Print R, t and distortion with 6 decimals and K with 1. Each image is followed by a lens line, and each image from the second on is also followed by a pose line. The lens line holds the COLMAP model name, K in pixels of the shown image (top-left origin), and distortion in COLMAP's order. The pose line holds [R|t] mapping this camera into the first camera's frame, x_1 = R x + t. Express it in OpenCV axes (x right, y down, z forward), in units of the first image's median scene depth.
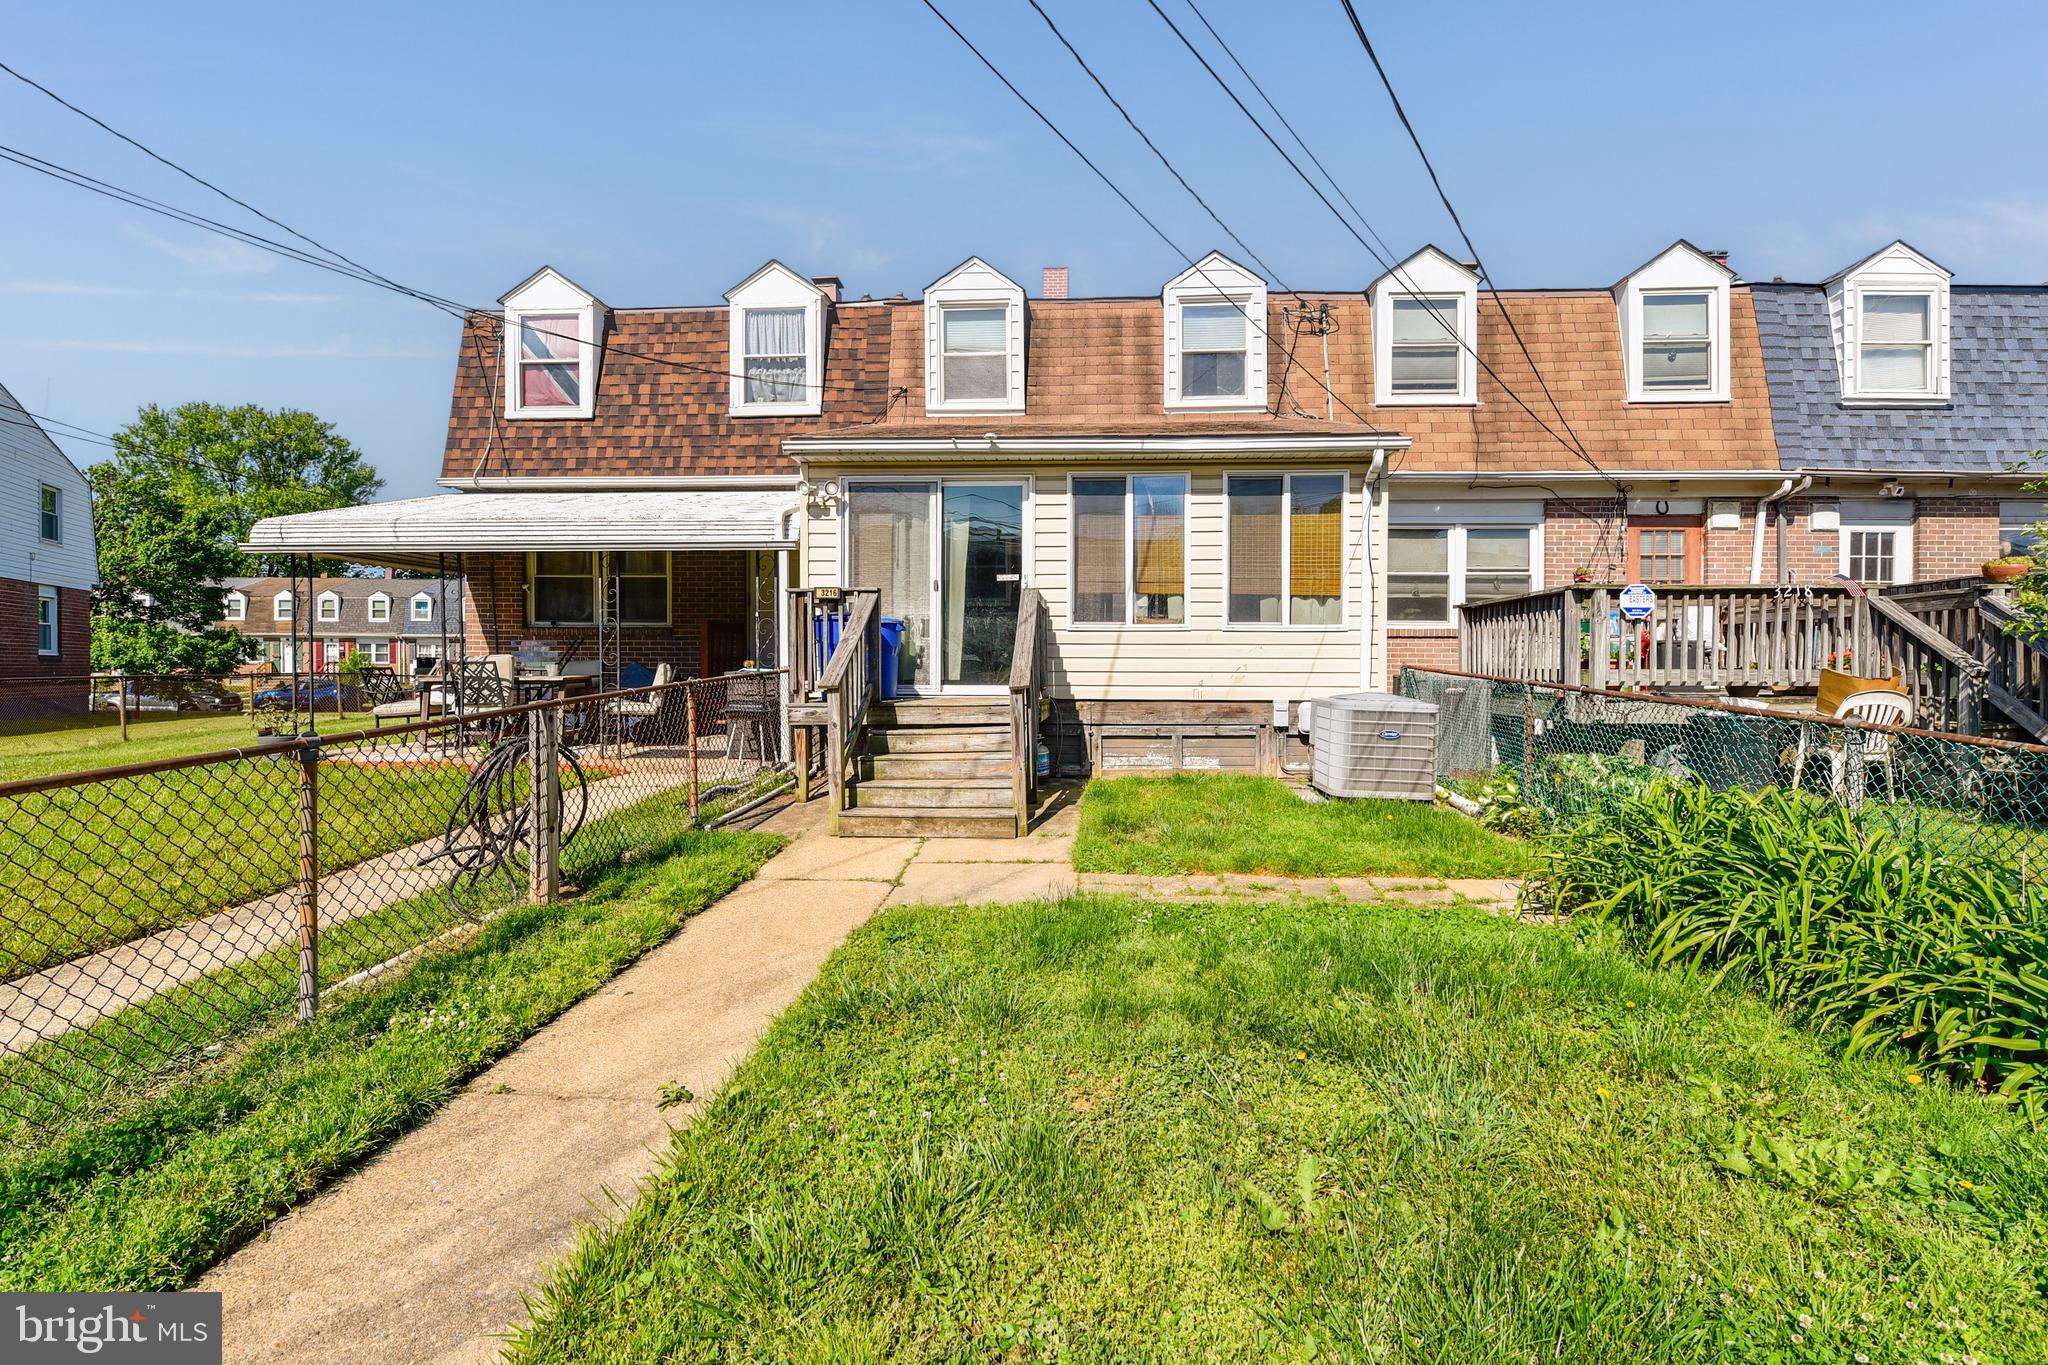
lens RADIAL K [[914.9, 0, 1019.8], [0, 914.9, 677.8], [0, 0, 1]] dist [-0.002492, -0.000794]
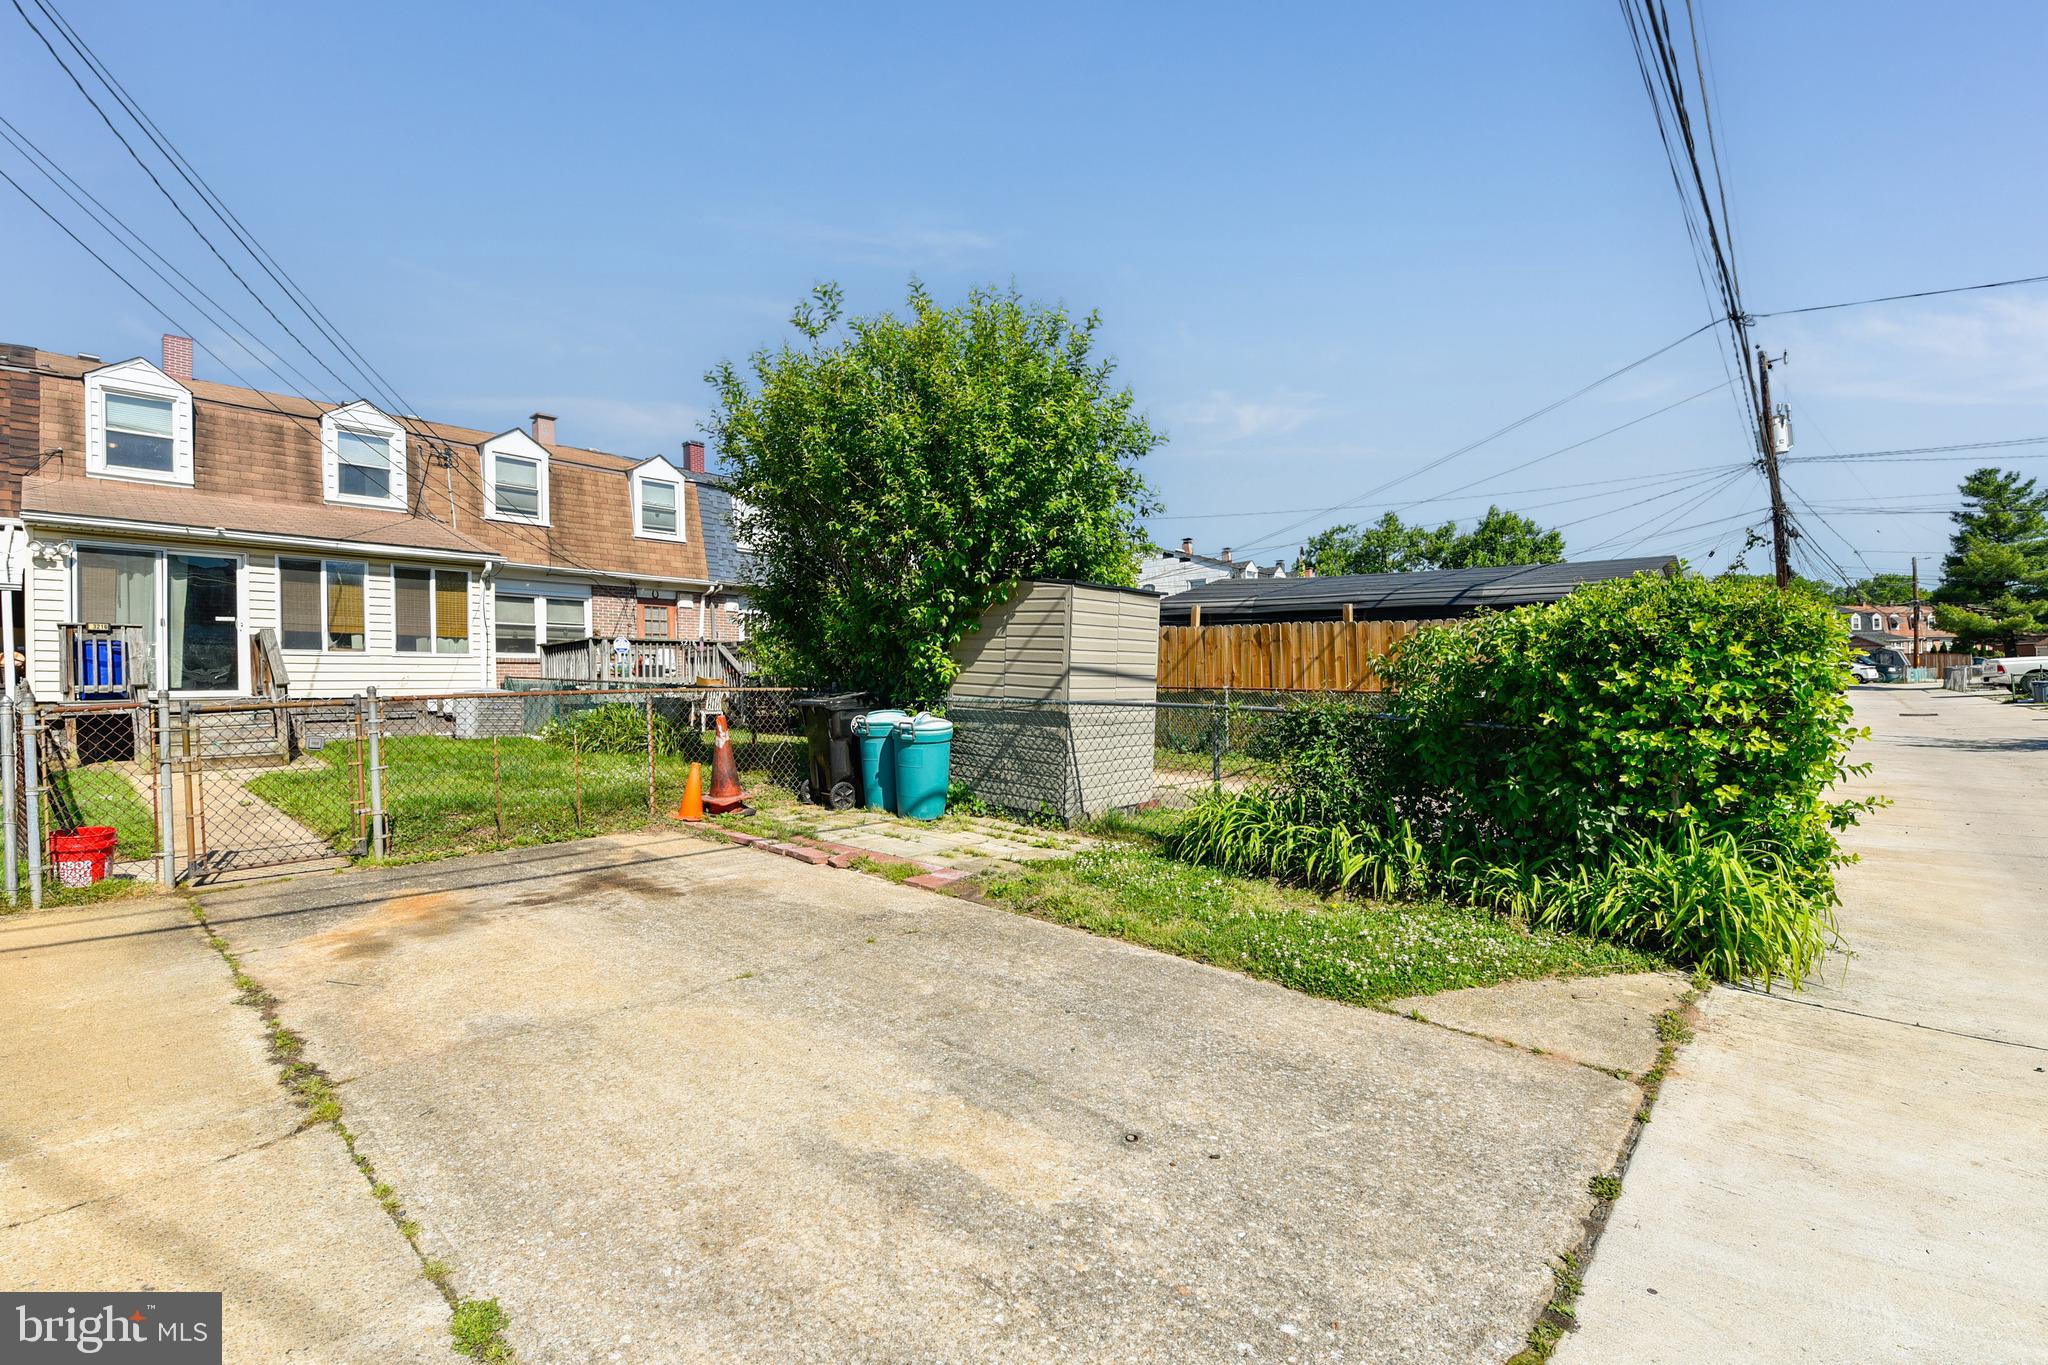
lens RADIAL K [[882.6, 0, 1021.7], [0, 882.6, 688.1], [0, 0, 1]] dist [0.000966, -0.009687]
pose [[0.608169, -0.011673, 0.793721, -0.271384], [0.031481, 0.999460, -0.009423, 0.044343], [-0.793183, 0.030718, 0.608208, -0.682925]]
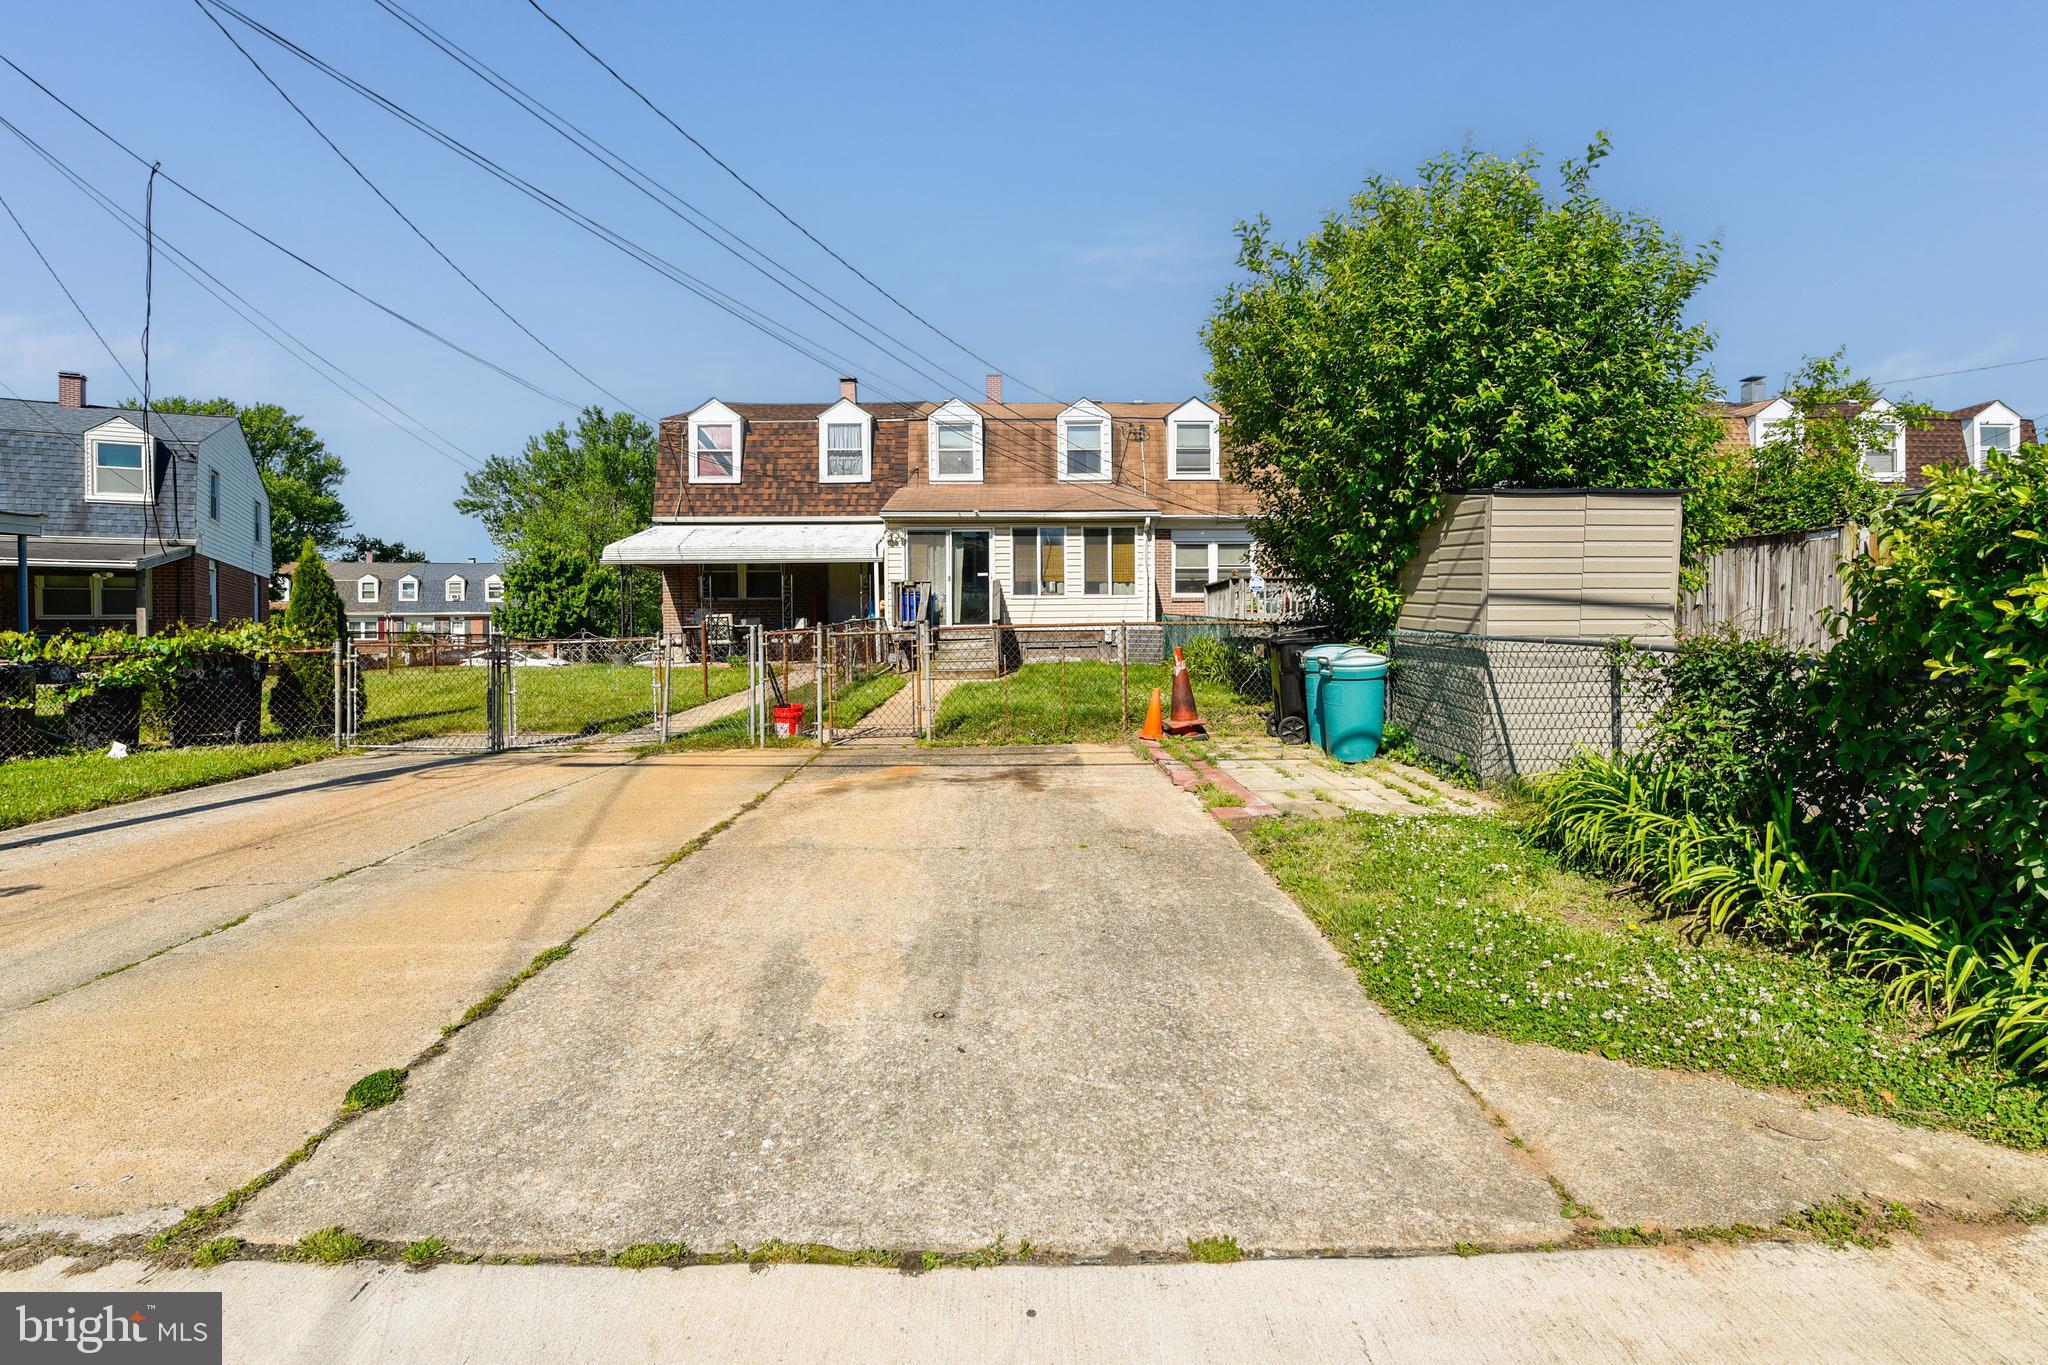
lens RADIAL K [[888.8, 0, 1028.7], [0, 888.8, 667.1], [0, 0, 1]] dist [-0.002135, -0.007970]
pose [[0.995435, -0.016343, 0.094036, -0.079555], [0.014656, 0.999719, 0.018611, 0.052913], [-0.094314, -0.017148, 0.995395, -0.816189]]
